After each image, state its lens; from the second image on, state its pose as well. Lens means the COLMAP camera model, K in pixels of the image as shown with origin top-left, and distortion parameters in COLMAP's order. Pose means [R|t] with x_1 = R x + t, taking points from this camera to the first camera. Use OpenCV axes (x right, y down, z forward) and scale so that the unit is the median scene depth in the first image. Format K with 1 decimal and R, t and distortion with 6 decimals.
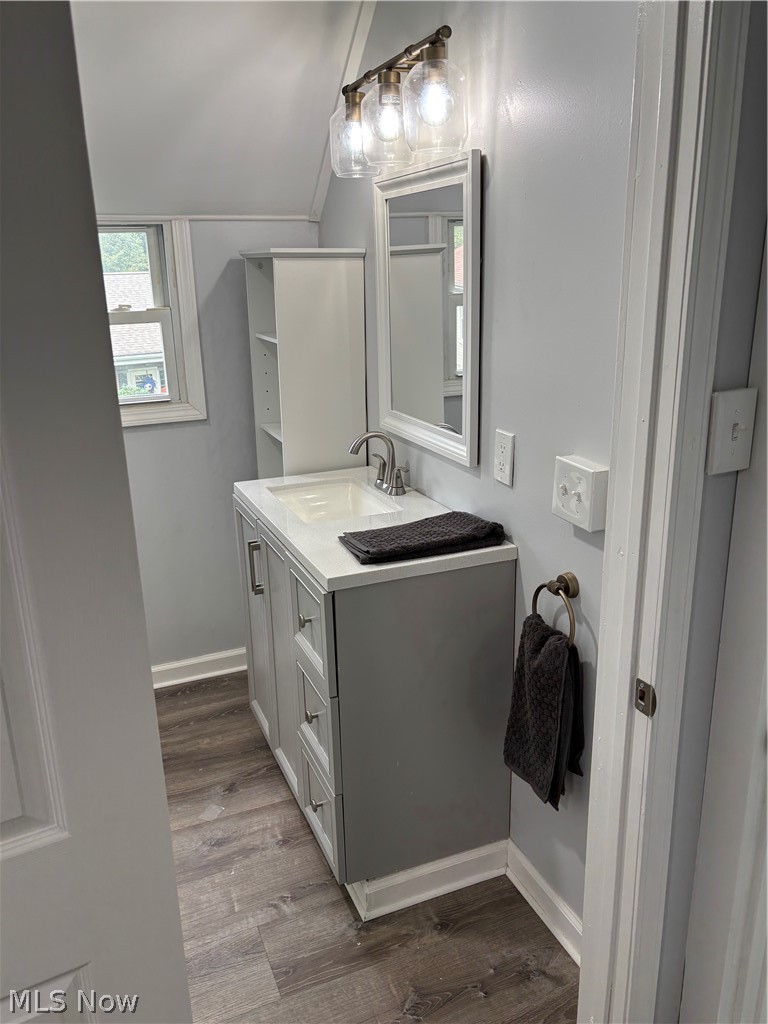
lens RADIAL K [[804.5, 0, 387.4], [0, 804.5, 512.2], [0, 0, 1]] dist [0.052889, -0.056882]
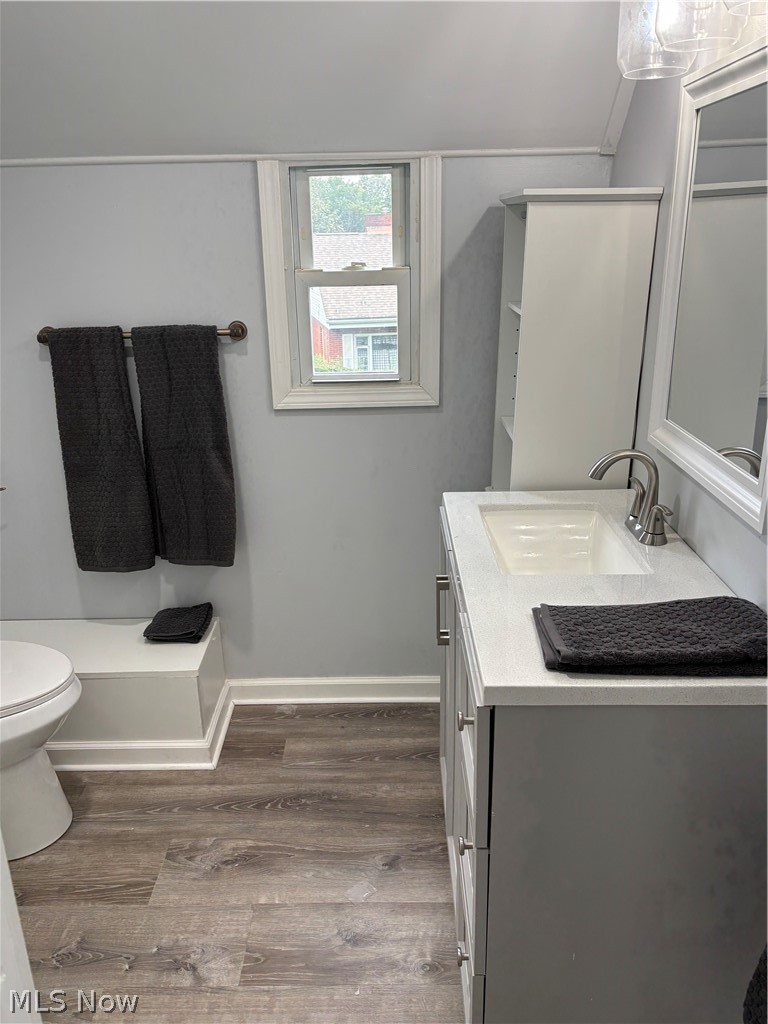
lens RADIAL K [[802.0, 0, 380.9], [0, 802.0, 512.8], [0, 0, 1]] dist [0.025864, -0.007194]
pose [[0.915865, 0.140335, -0.376162, 0.052832], [-0.122594, 0.989926, 0.070827, -0.066371], [0.382312, -0.018753, 0.923843, 0.255049]]
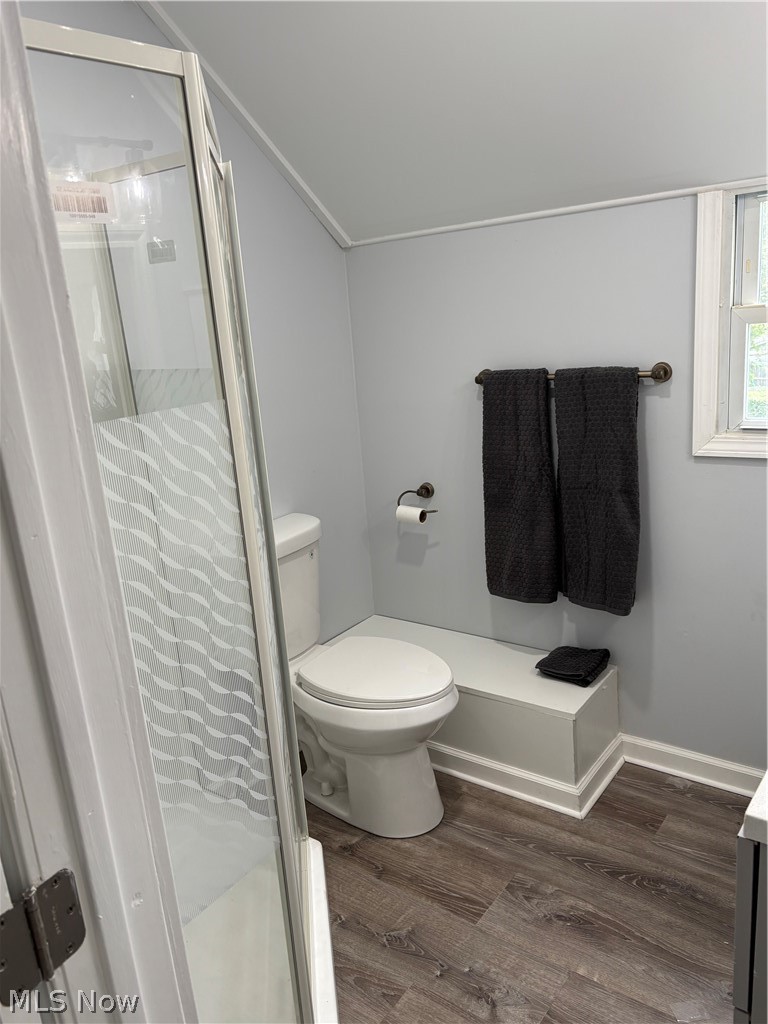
lens RADIAL K [[804.5, 0, 387.4], [0, 804.5, 512.2], [0, 0, 1]] dist [0.052889, -0.056882]
pose [[0.492150, 0.207932, -0.845312, 0.162899], [-0.183328, 0.974032, 0.132859, -0.102197], [0.850987, 0.089583, 0.517490, 0.350100]]
